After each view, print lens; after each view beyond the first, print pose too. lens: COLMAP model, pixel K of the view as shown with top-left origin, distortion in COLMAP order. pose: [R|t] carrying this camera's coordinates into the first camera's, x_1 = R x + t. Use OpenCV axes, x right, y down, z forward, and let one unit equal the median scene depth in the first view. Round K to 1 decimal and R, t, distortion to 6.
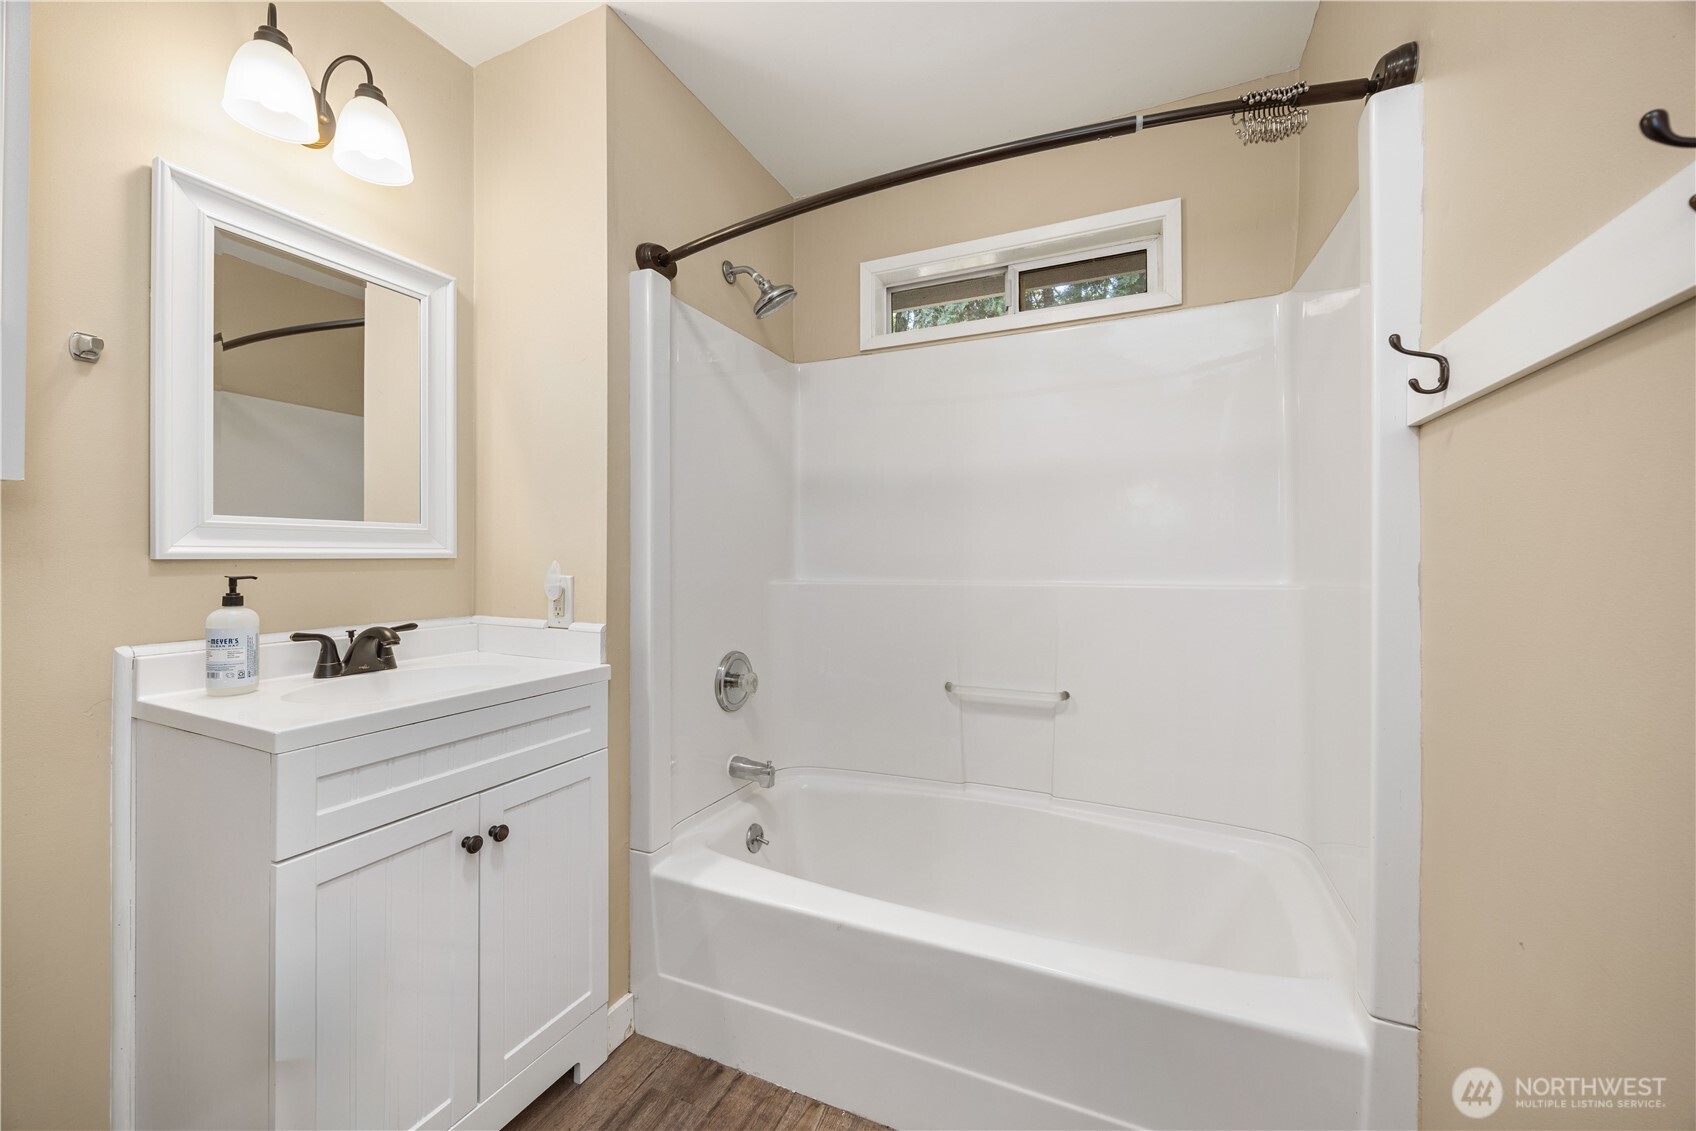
lens RADIAL K [[642.8, 0, 853.4], [0, 642.8, 557.0], [0, 0, 1]] dist [-0.003271, 0.000126]
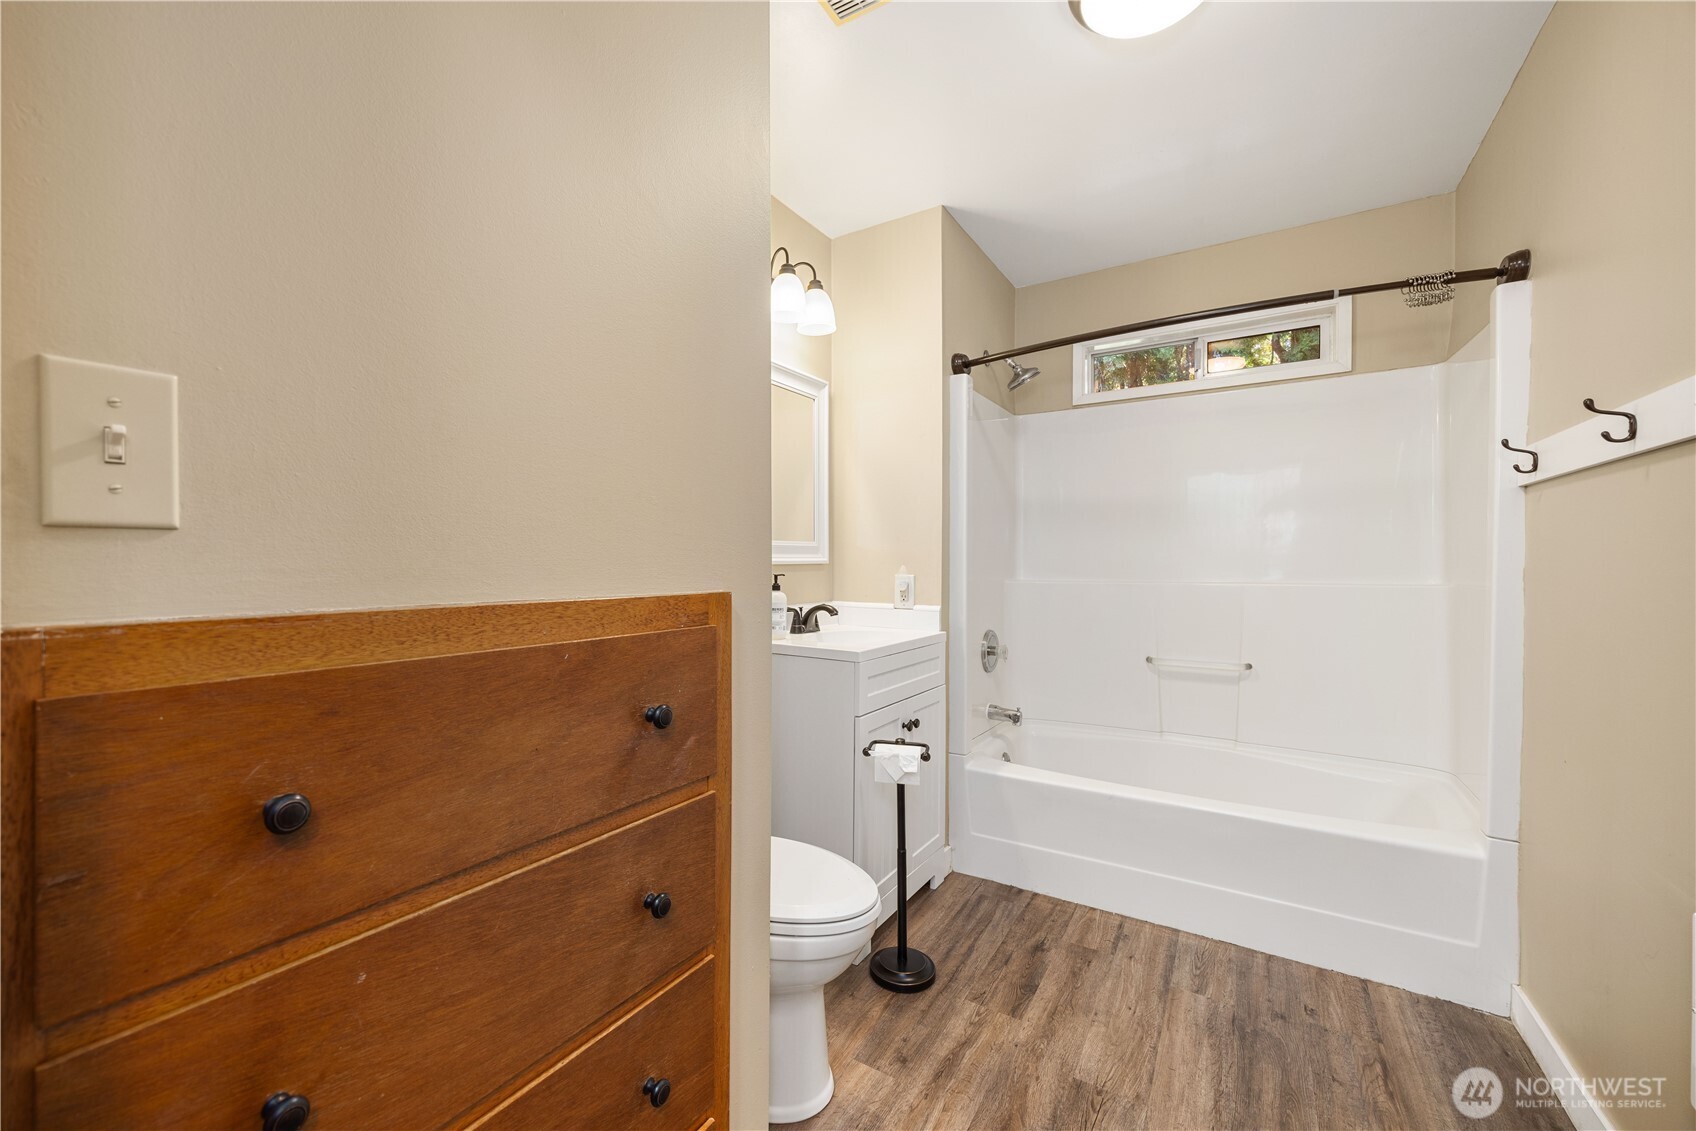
lens RADIAL K [[642.8, 0, 837.7], [0, 642.8, 571.9], [0, 0, 1]] dist [-0.003271, 0.000126]
pose [[0.986306, 0.002201, -0.164911, -0.375943], [0.000657, 0.999851, 0.017270, -0.005888], [0.164925, -0.017142, 0.986157, -0.581334]]
